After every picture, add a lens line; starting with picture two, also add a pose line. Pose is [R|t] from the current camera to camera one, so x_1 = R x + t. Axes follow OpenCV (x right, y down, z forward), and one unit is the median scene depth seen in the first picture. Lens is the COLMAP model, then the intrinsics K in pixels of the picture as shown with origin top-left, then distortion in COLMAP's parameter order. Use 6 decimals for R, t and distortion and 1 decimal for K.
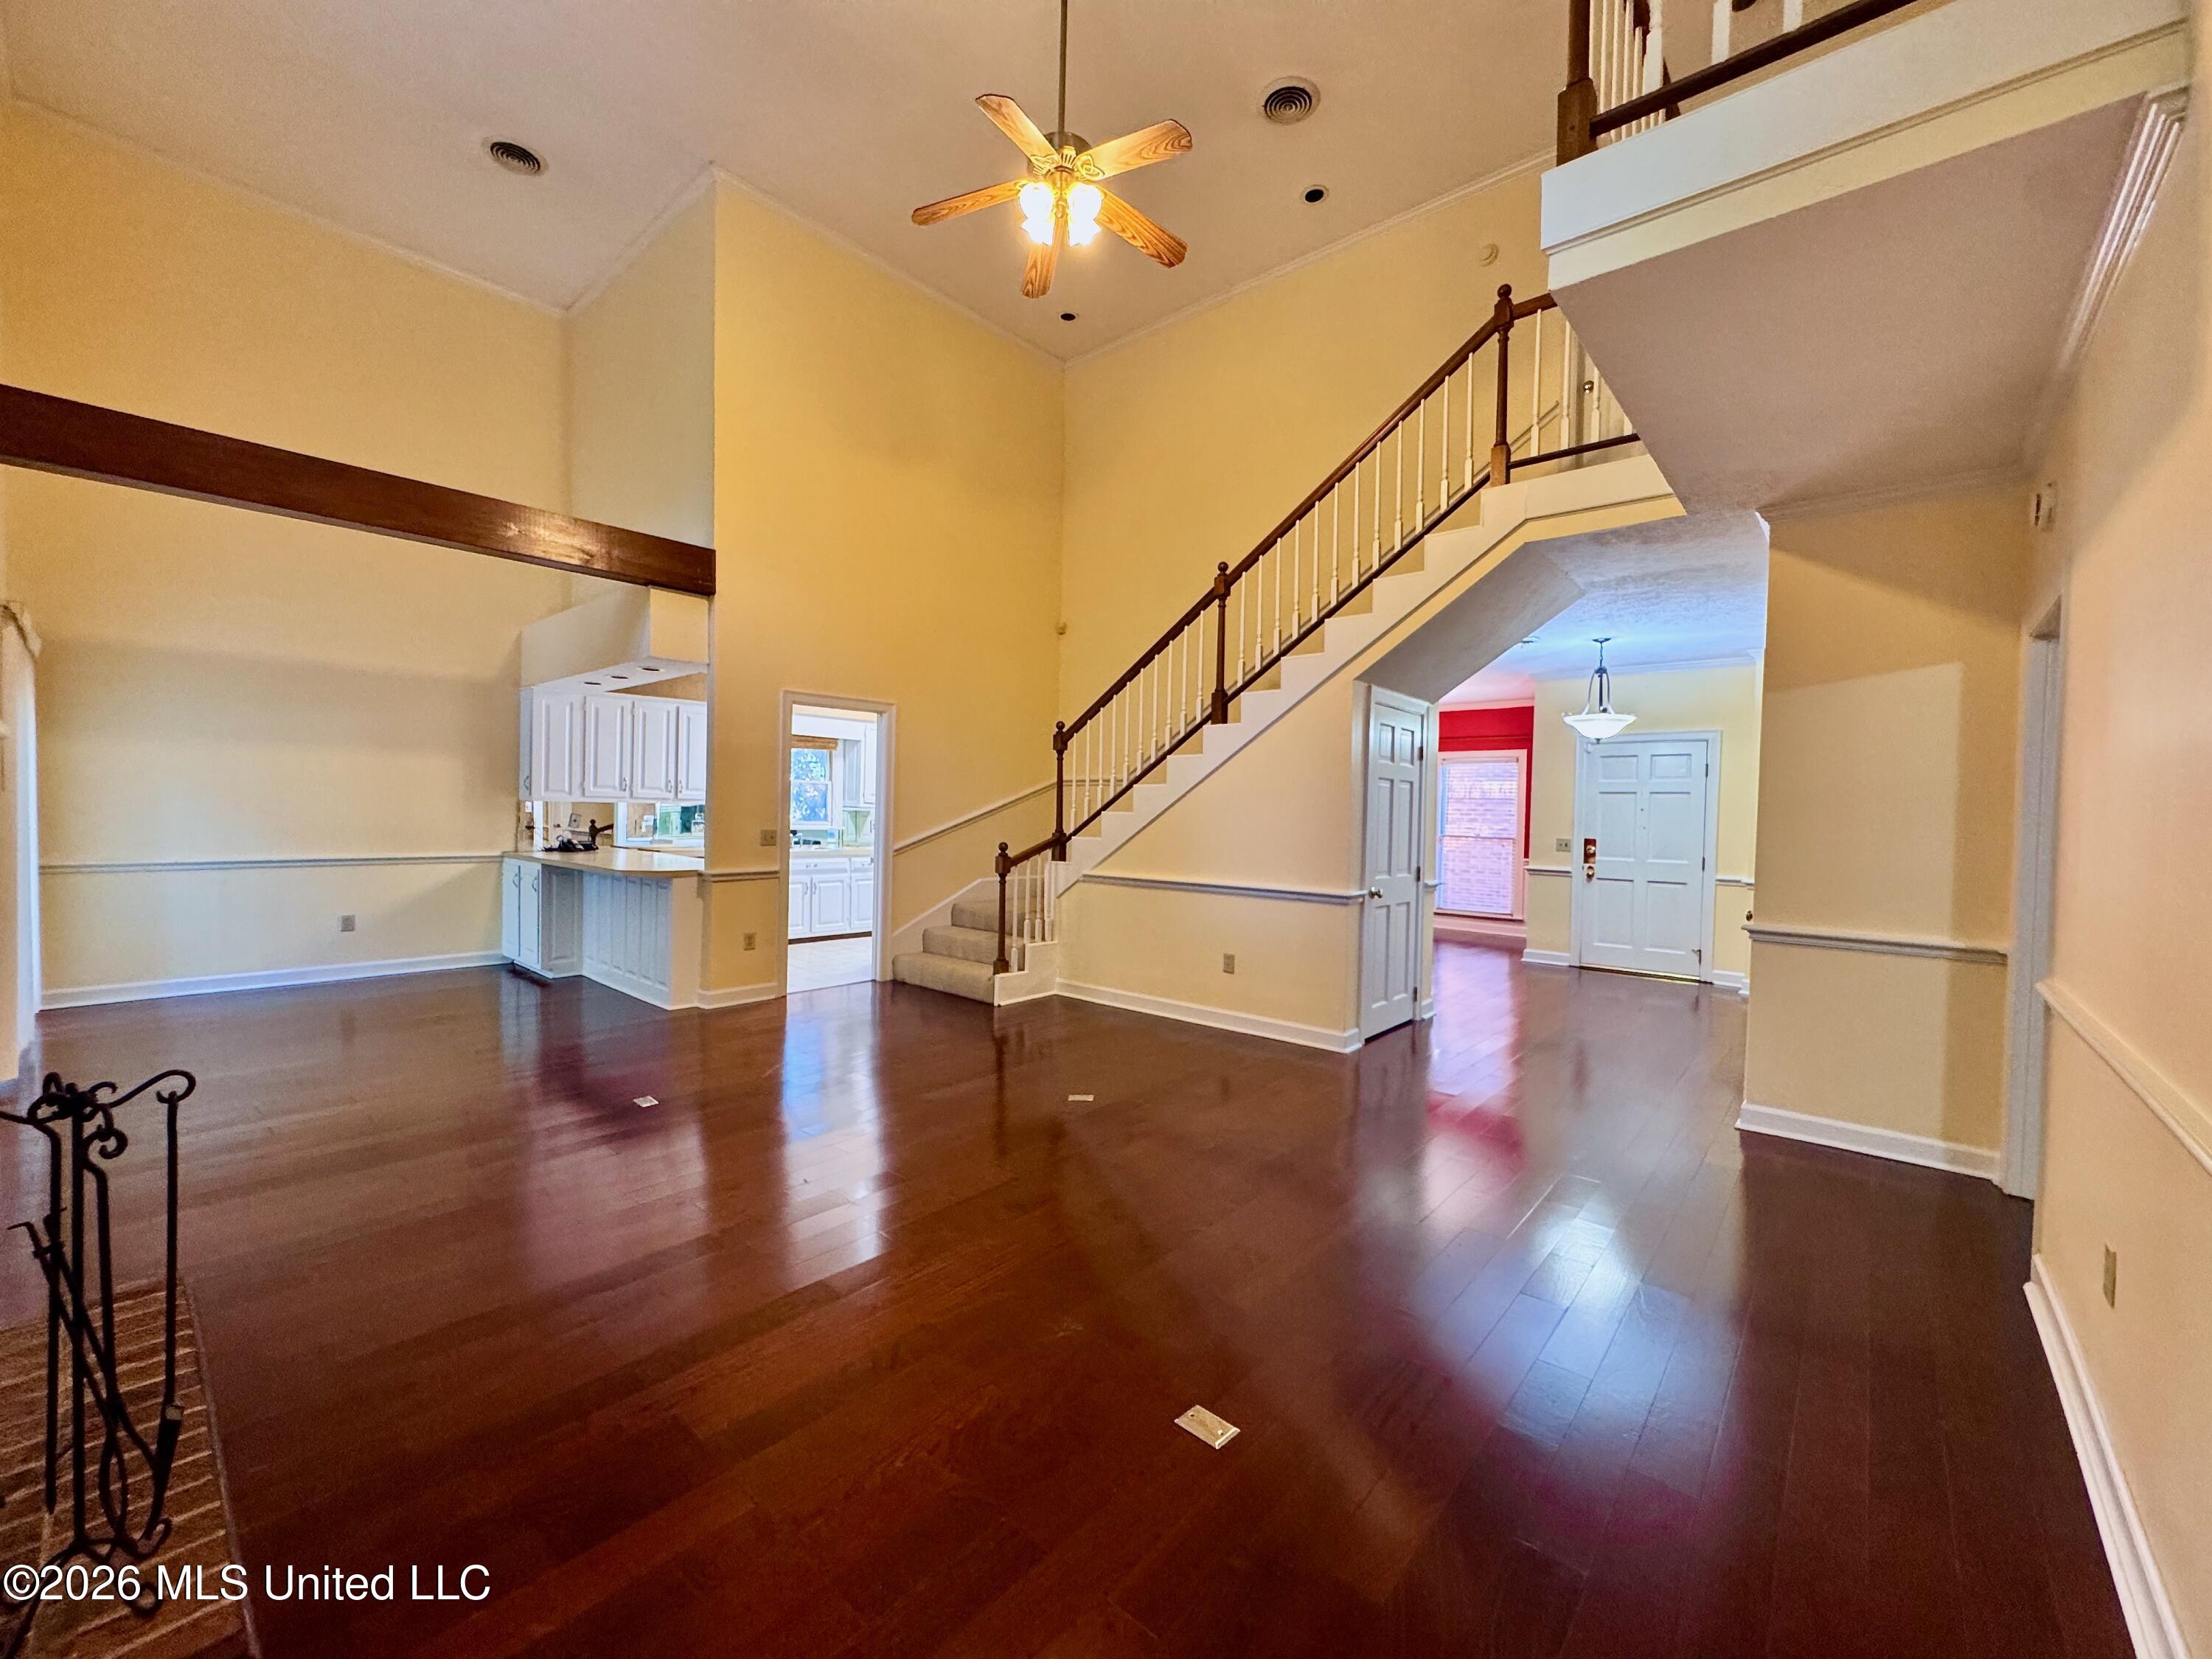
lens RADIAL K [[896.2, 0, 1093.6], [0, 896.2, 821.3], [0, 0, 1]] dist [-0.008551, -0.001258]
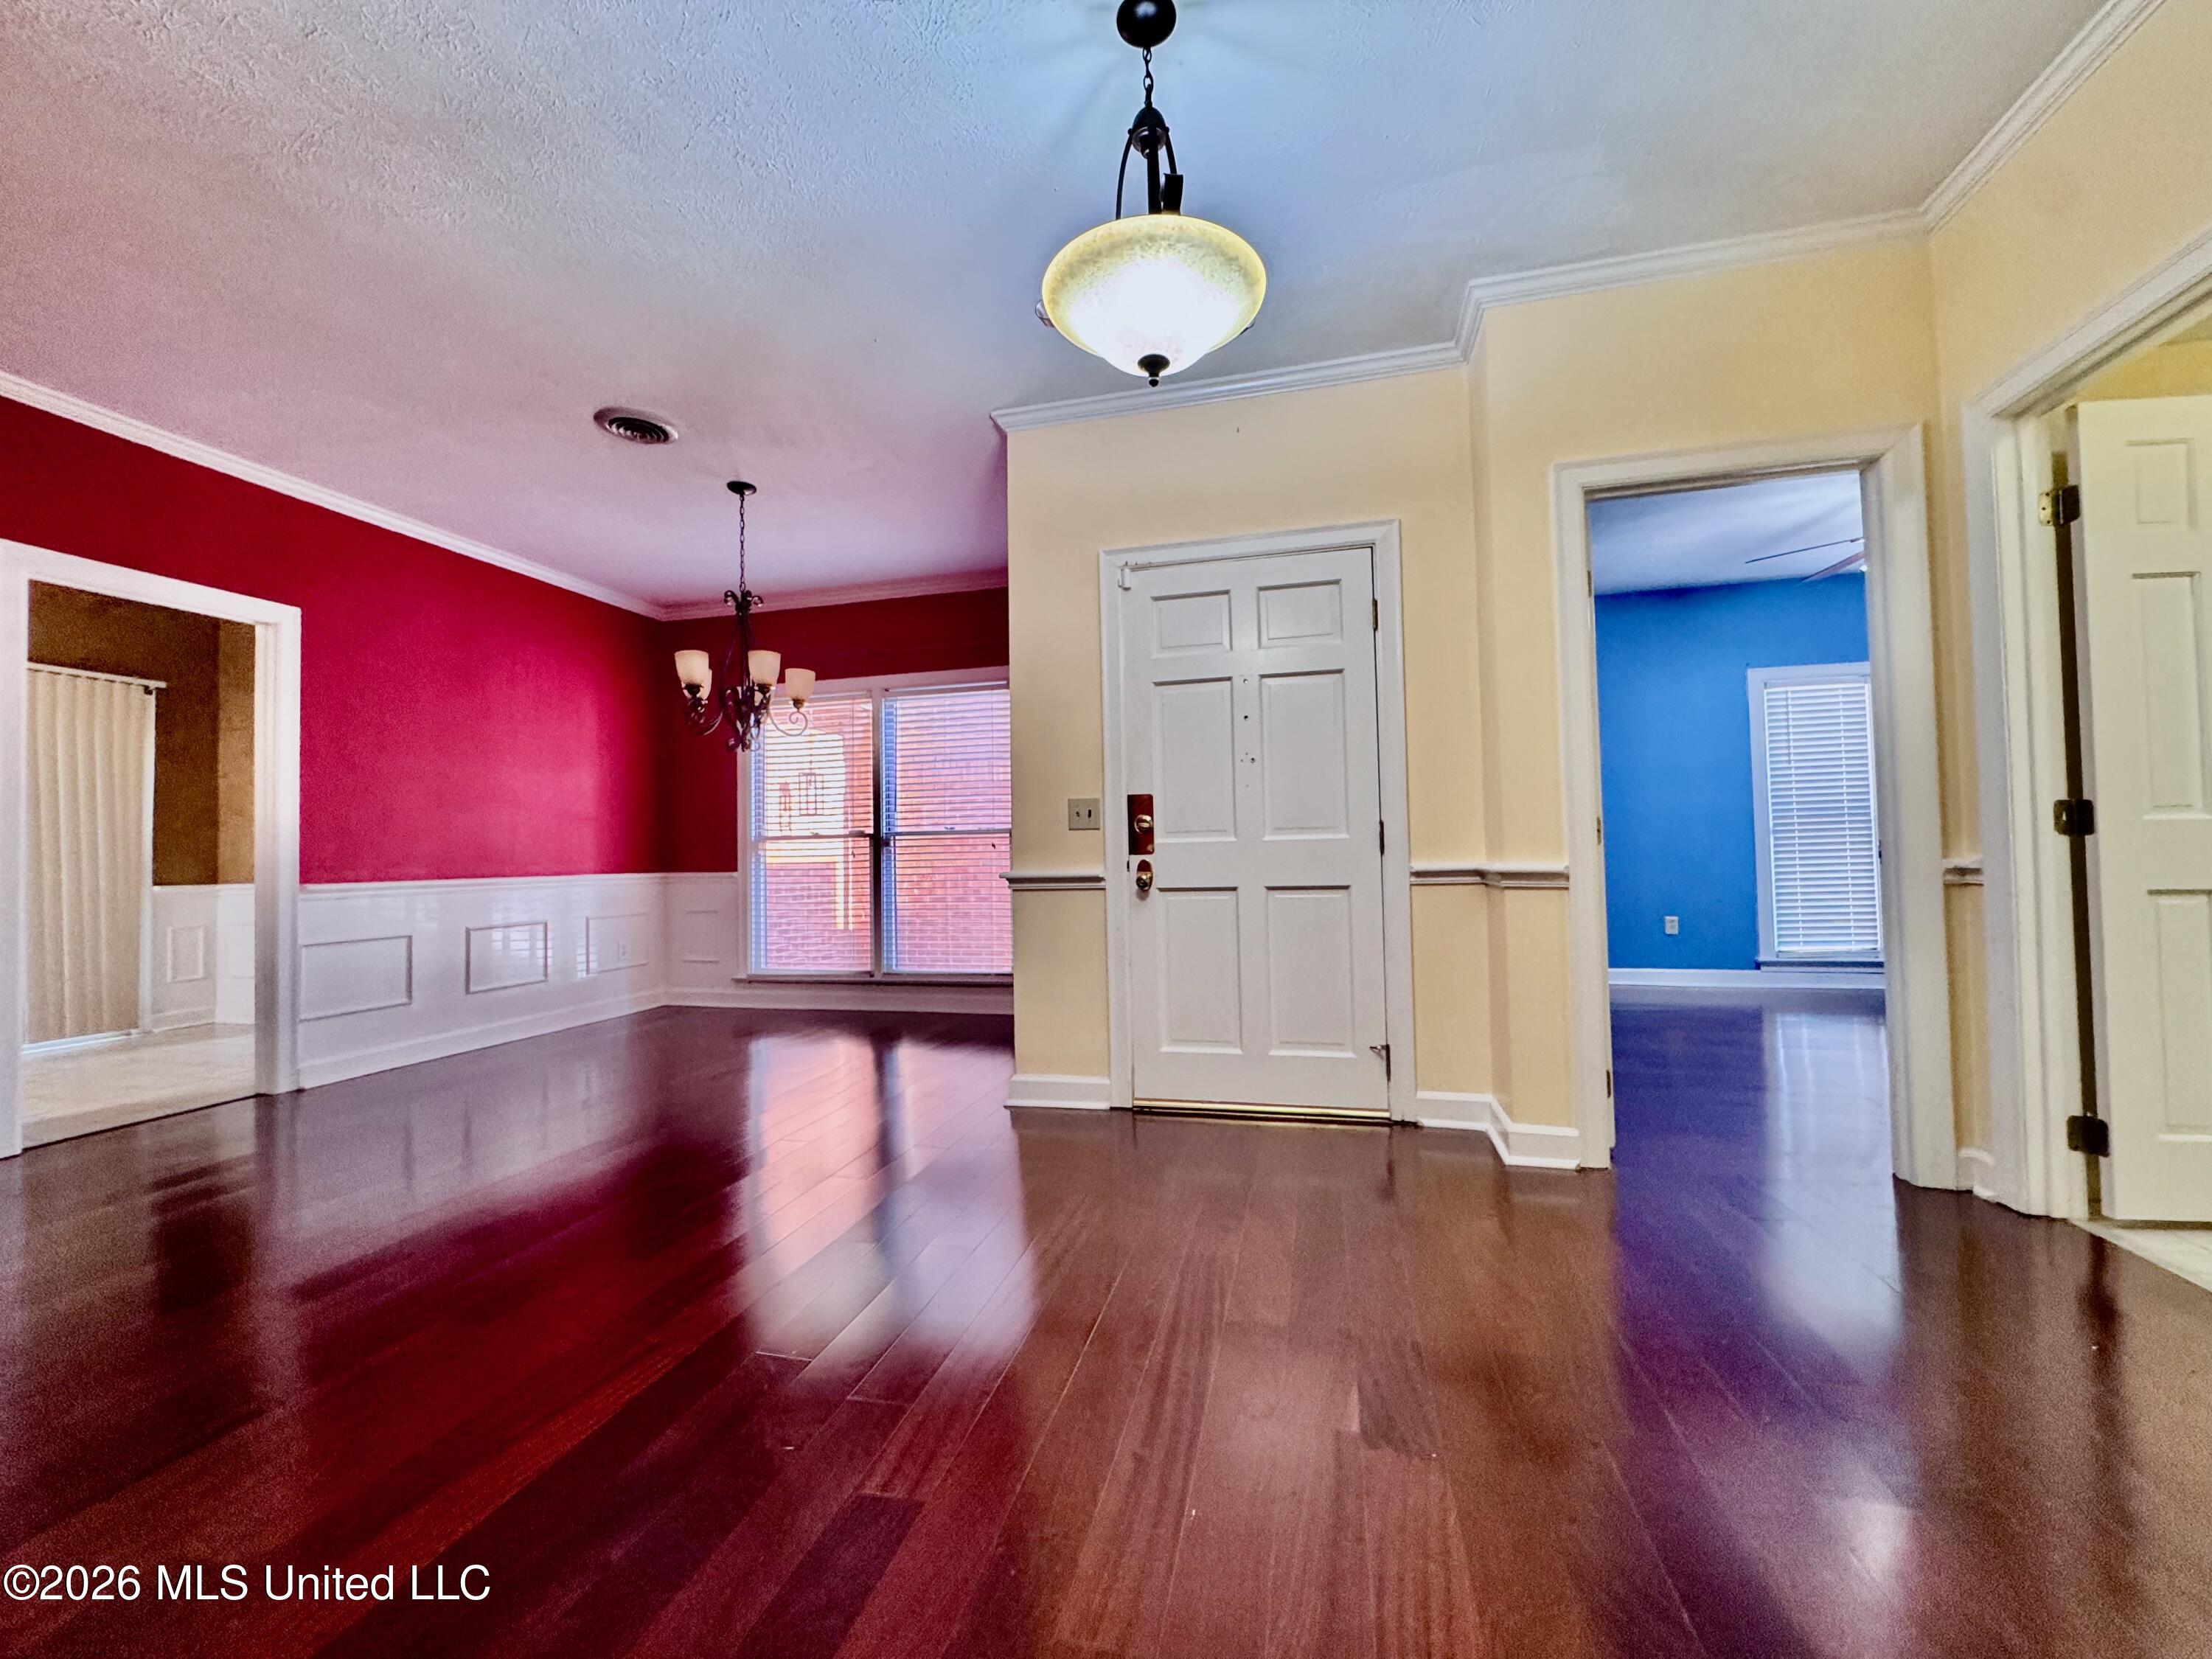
lens RADIAL K [[896.2, 0, 1104.6], [0, 896.2, 830.9], [0, 0, 1]] dist [-0.008551, -0.001258]
pose [[0.887199, -0.032149, 0.460266, 0.349313], [0.049484, 0.998446, -0.025644, 0.045872], [-0.458726, 0.045527, 0.887411, 0.639421]]
